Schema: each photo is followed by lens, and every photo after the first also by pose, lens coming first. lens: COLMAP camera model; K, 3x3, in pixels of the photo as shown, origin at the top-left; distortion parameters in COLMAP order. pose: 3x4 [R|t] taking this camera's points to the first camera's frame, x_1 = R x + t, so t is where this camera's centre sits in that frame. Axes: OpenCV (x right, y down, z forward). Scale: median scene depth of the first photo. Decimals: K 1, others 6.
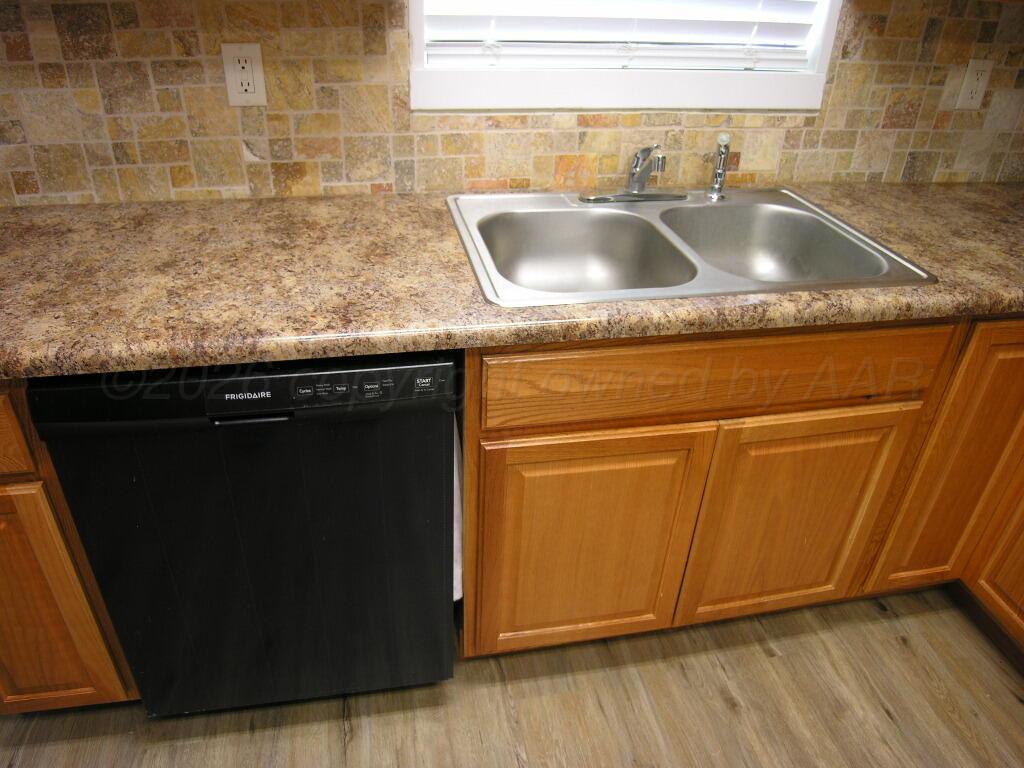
lens RADIAL K [[724.7, 0, 504.5], [0, 724.7, 380.2], [0, 0, 1]] dist [-0.063225, 0.008026]
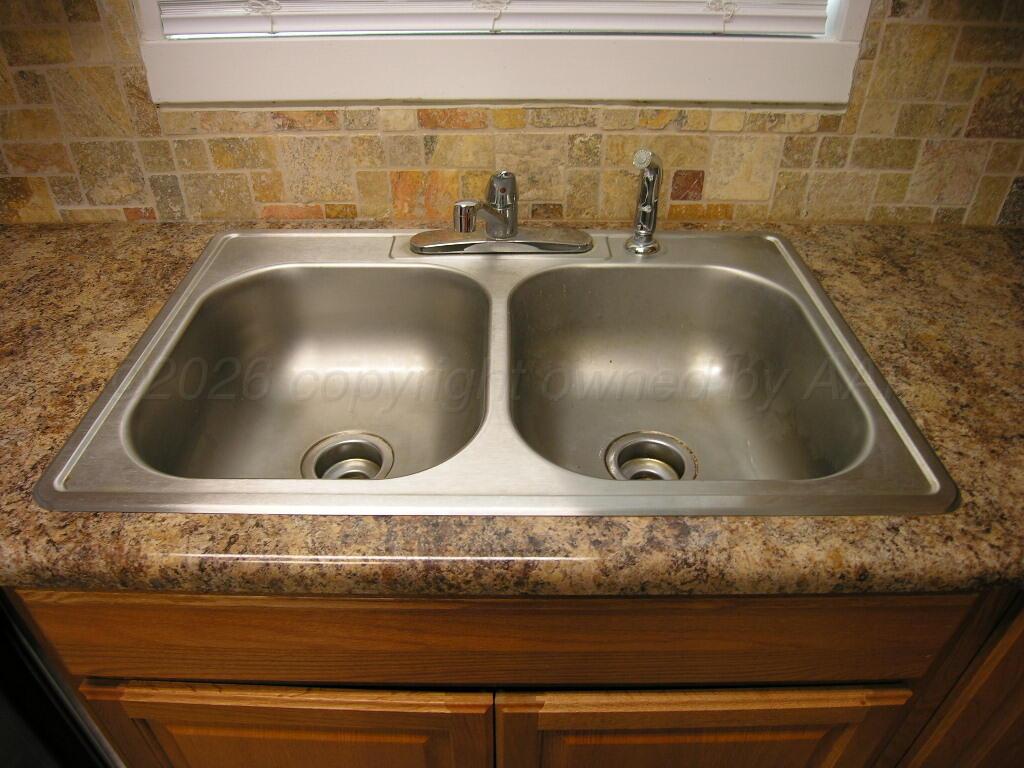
lens RADIAL K [[724.7, 0, 504.5], [0, 724.7, 380.2], [0, 0, 1]] dist [-0.063225, 0.008026]
pose [[0.979473, 0.094276, -0.178170, 0.314836], [-0.078653, 0.992572, 0.092820, -0.201120], [0.185597, -0.076901, 0.979612, 0.384719]]
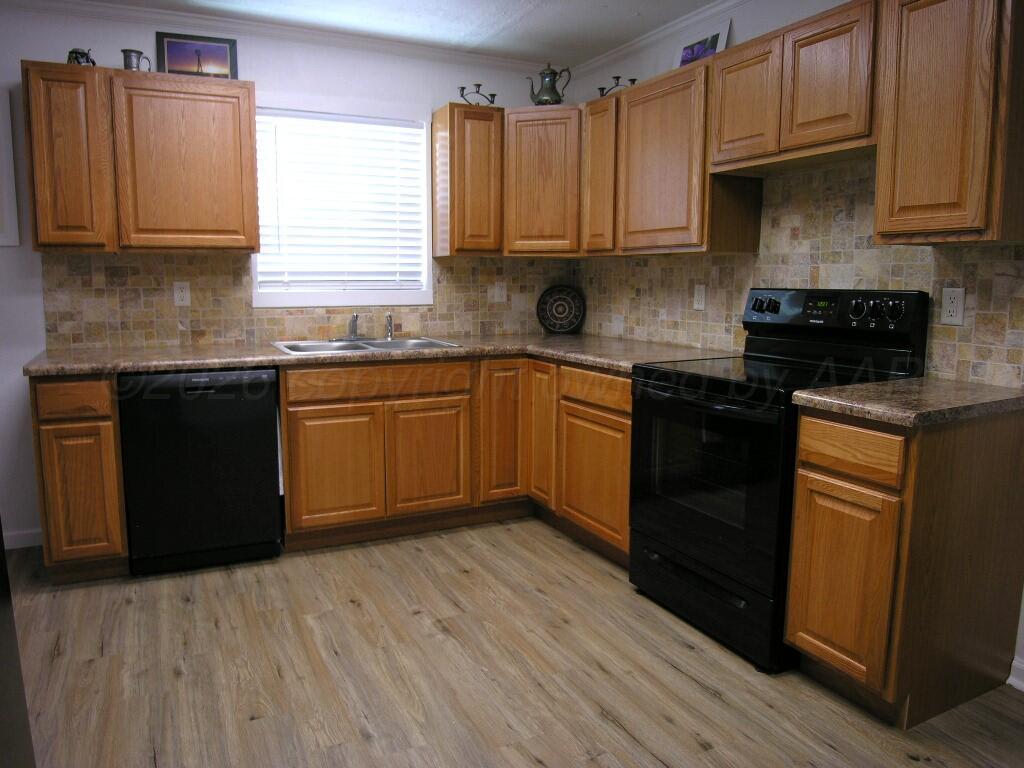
lens RADIAL K [[724.7, 0, 504.5], [0, 724.7, 380.2], [0, 0, 1]] dist [-0.063225, 0.008026]
pose [[0.965382, -0.064025, 0.252860, 0.055400], [0.158498, 0.913900, -0.373718, 0.836020], [-0.207161, 0.400859, 0.892411, -1.162657]]
